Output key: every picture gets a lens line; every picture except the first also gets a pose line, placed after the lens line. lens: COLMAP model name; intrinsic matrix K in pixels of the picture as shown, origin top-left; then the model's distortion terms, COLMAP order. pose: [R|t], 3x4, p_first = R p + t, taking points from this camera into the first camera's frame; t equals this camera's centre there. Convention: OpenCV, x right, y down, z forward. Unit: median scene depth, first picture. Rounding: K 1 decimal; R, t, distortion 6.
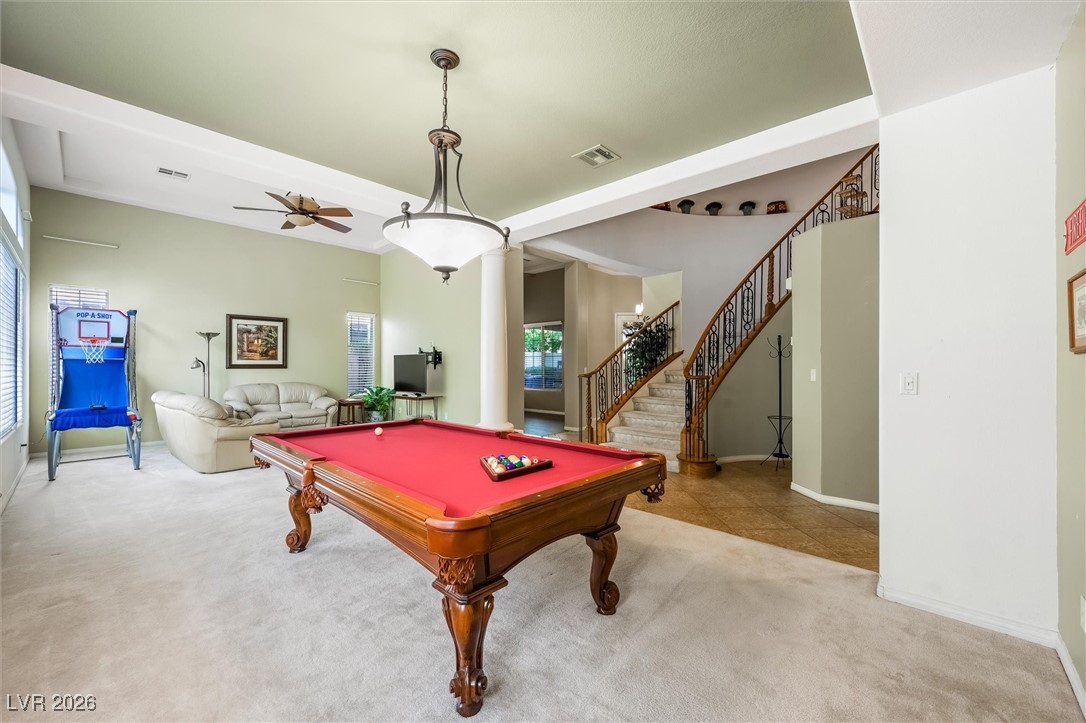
lens RADIAL K [[430.5, 0, 544.4], [0, 430.5, 363.3], [0, 0, 1]] dist [0.001657, 0.000287]
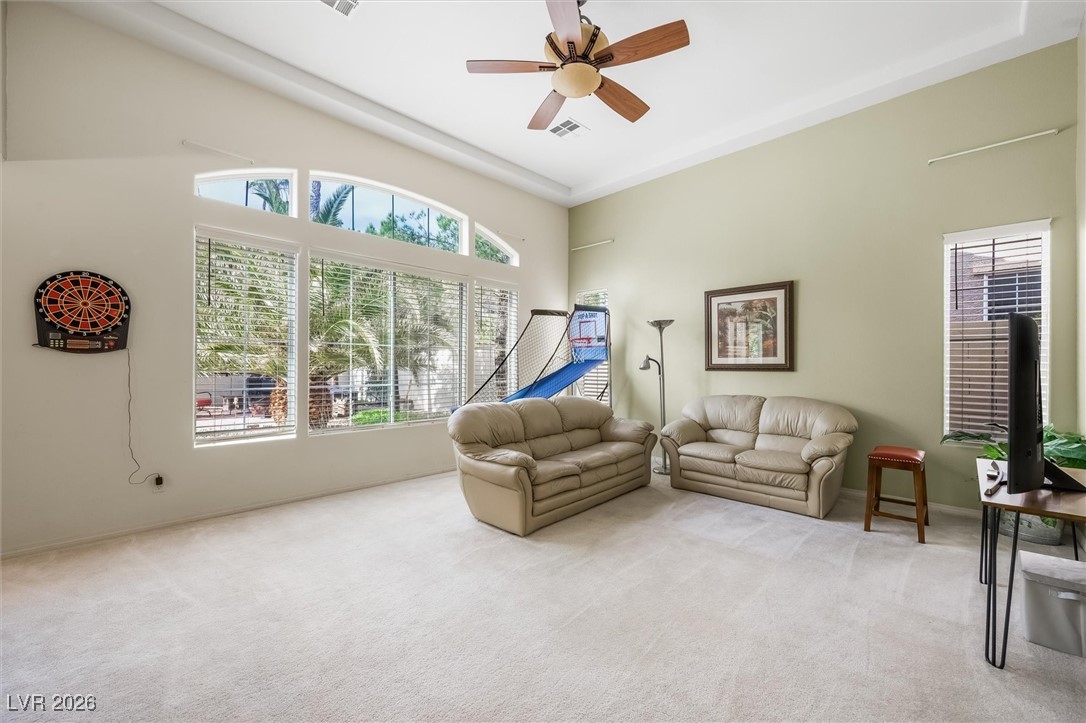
lens RADIAL K [[430.5, 0, 548.3], [0, 430.5, 360.0], [0, 0, 1]] dist [0.001657, 0.000287]
pose [[-0.049126, -0.017437, -0.998640, -0.033385], [0.000204, 0.999847, -0.017469, 0.007457], [0.998793, -0.001062, -0.049115, 0.762580]]
